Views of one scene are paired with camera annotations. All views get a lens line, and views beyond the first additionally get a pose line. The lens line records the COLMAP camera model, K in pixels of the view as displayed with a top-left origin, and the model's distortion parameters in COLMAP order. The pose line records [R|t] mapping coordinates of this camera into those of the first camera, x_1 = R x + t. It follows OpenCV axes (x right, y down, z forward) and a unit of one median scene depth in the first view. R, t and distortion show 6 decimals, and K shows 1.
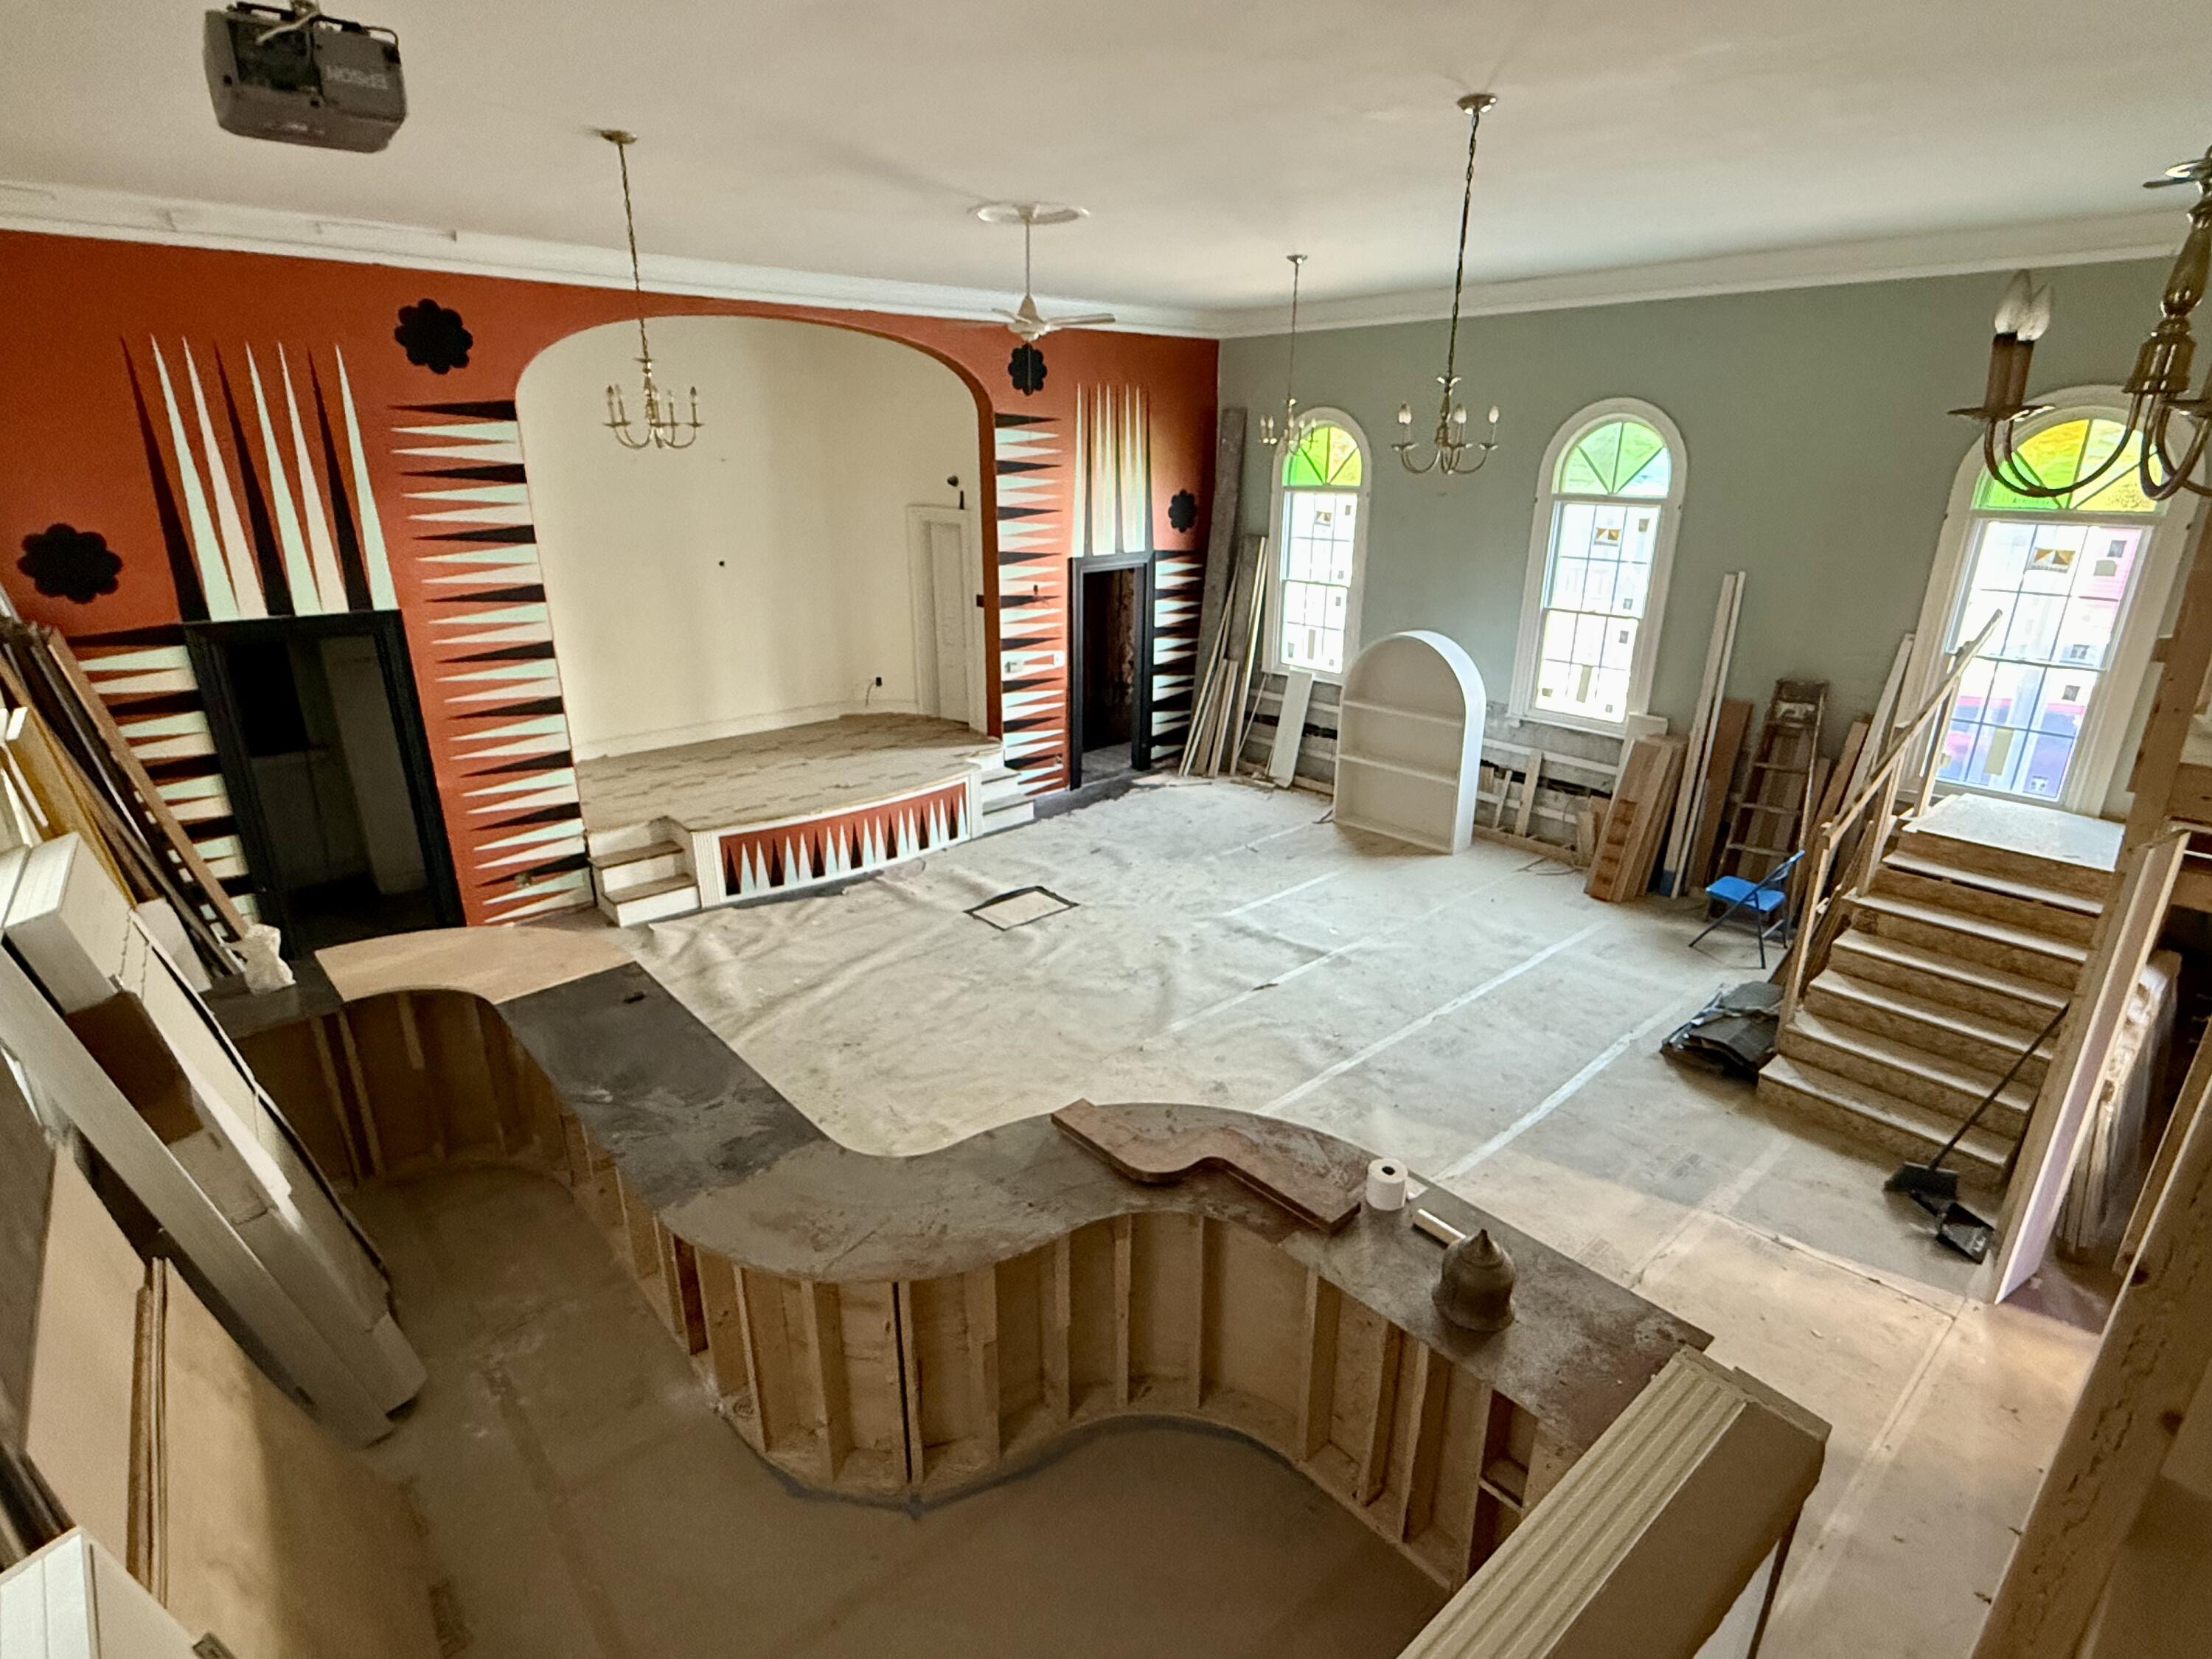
lens RADIAL K [[1108.3, 0, 1105.4], [0, 1108.3, 838.1], [0, 0, 1]] dist [-0.002684, -0.000031]
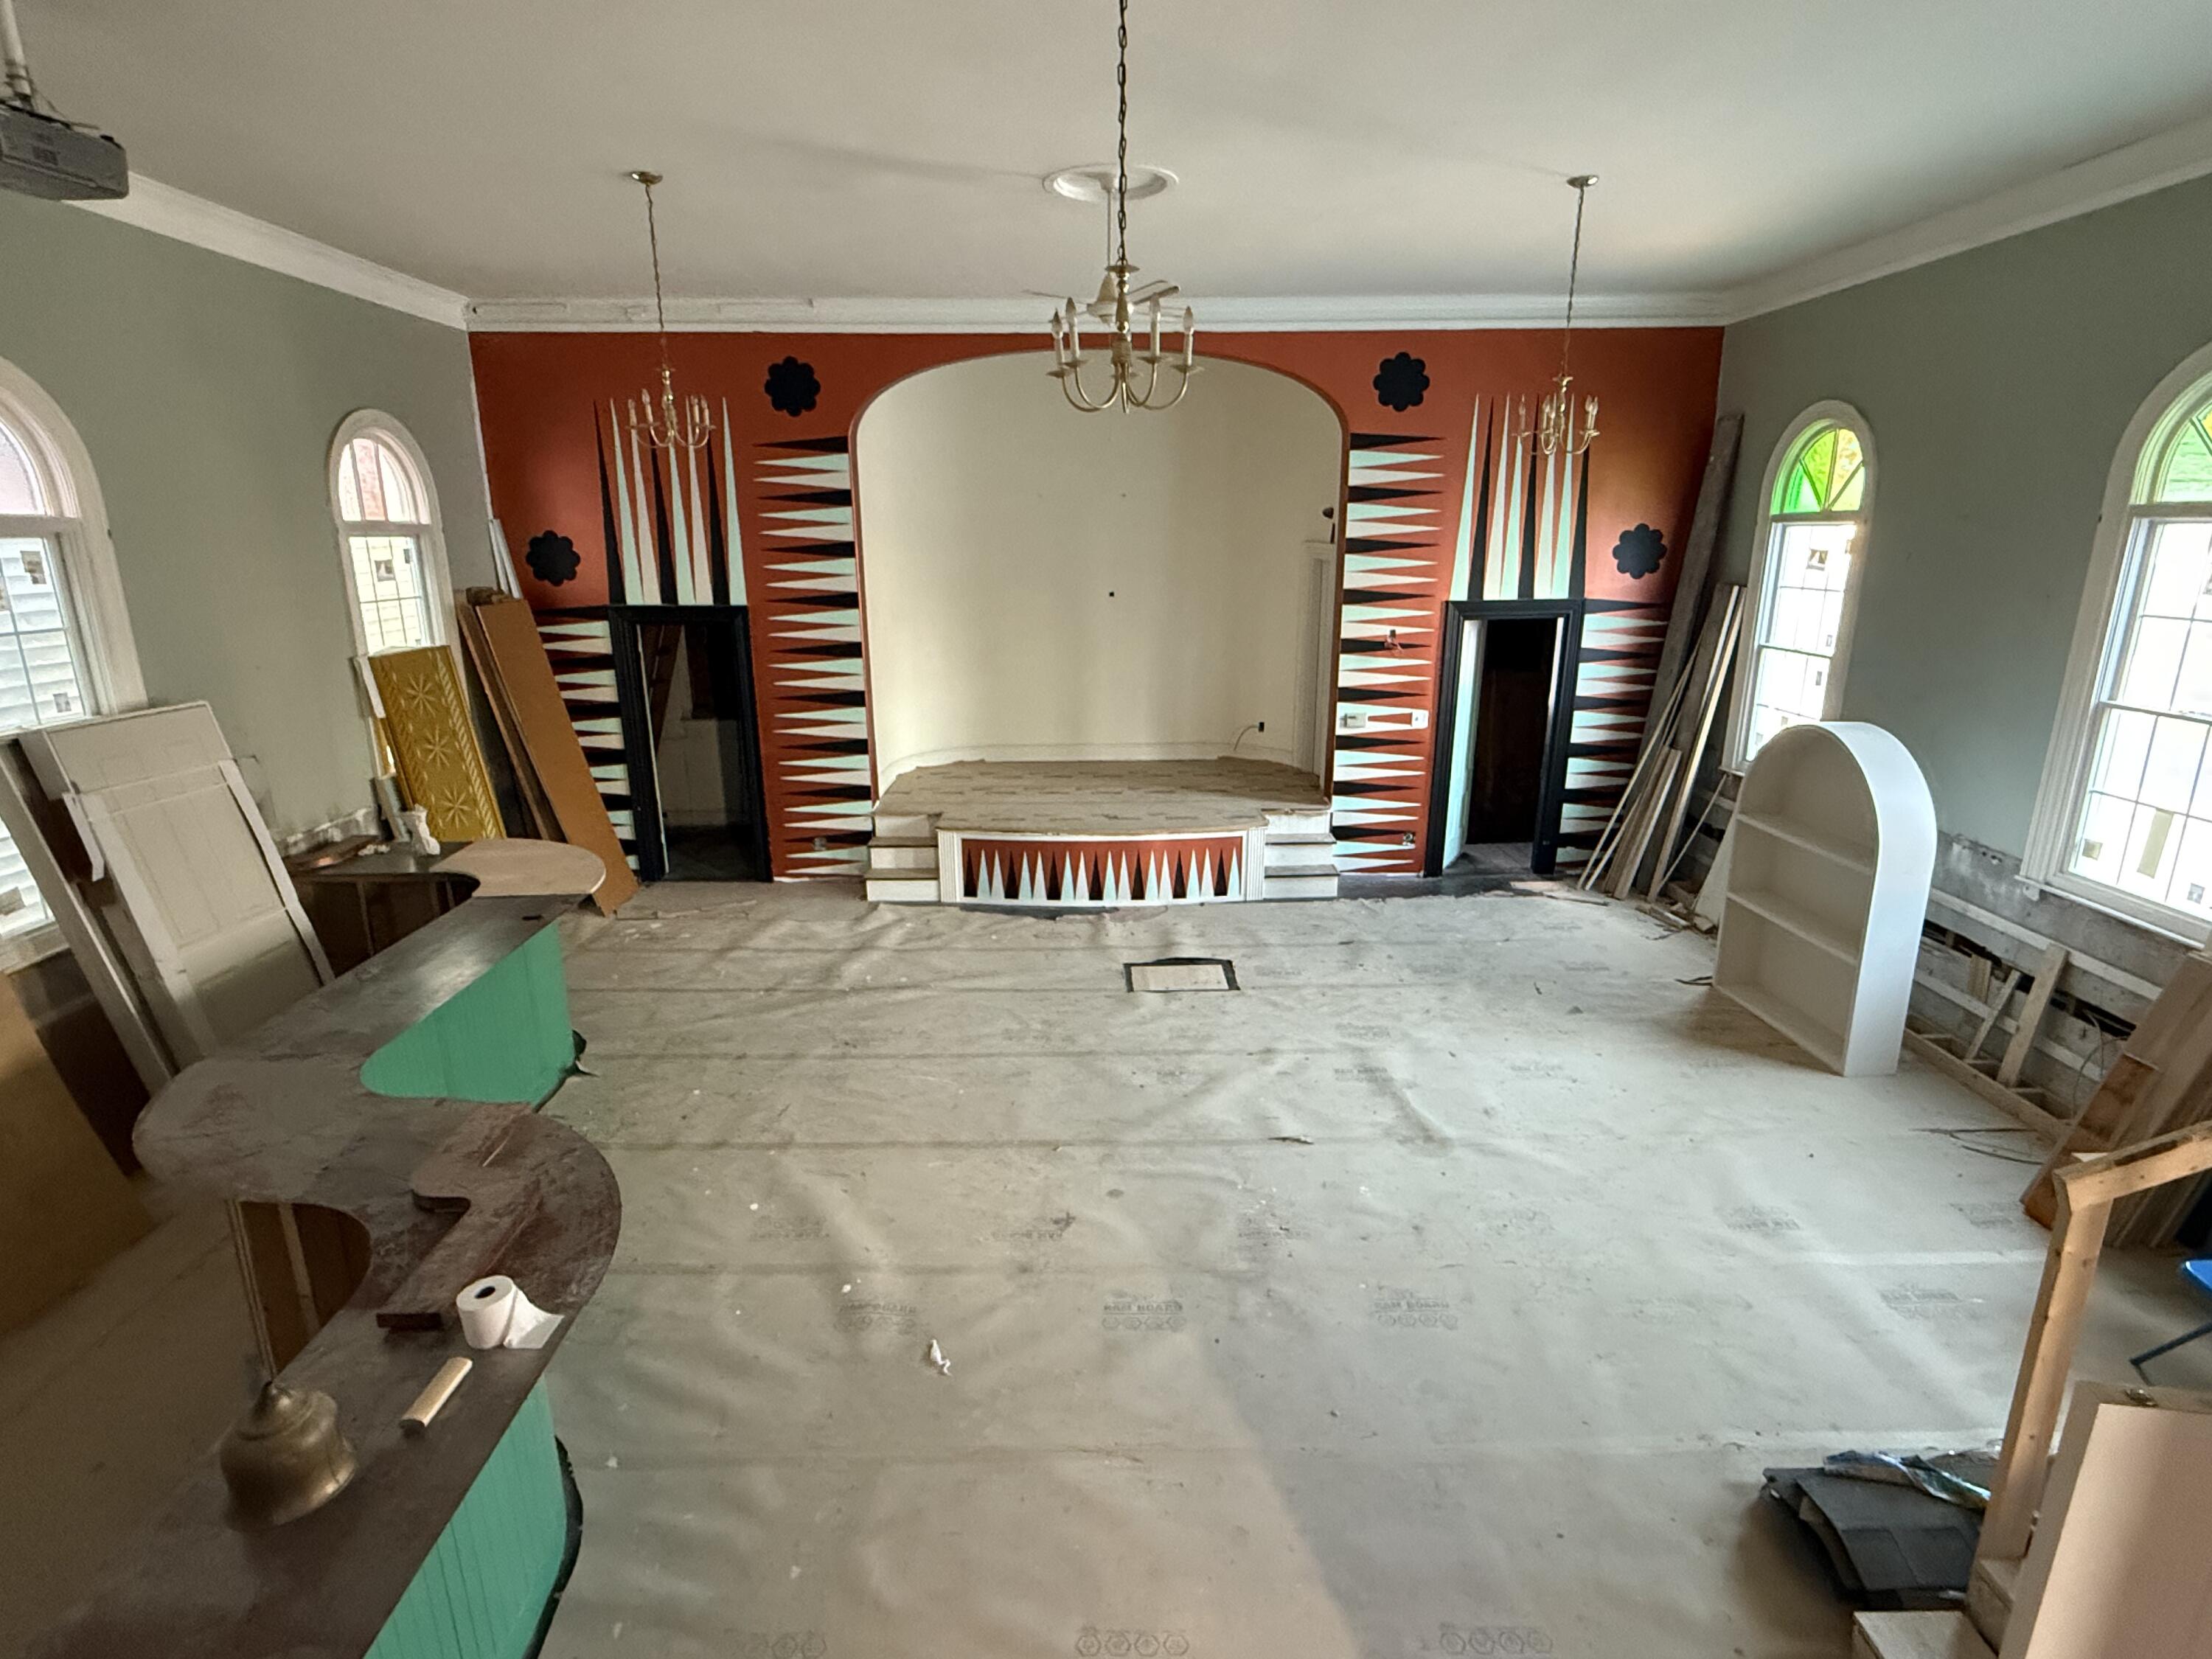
lens RADIAL K [[1108.3, 0, 1098.9], [0, 1108.3, 832.5], [0, 0, 1]] dist [-0.002684, -0.000031]
pose [[0.757307, 0.164928, -0.631890, 0.365398], [-0.209207, 0.977861, 0.004499, -0.034286], [0.618643, 0.128789, 0.775045, 0.235034]]
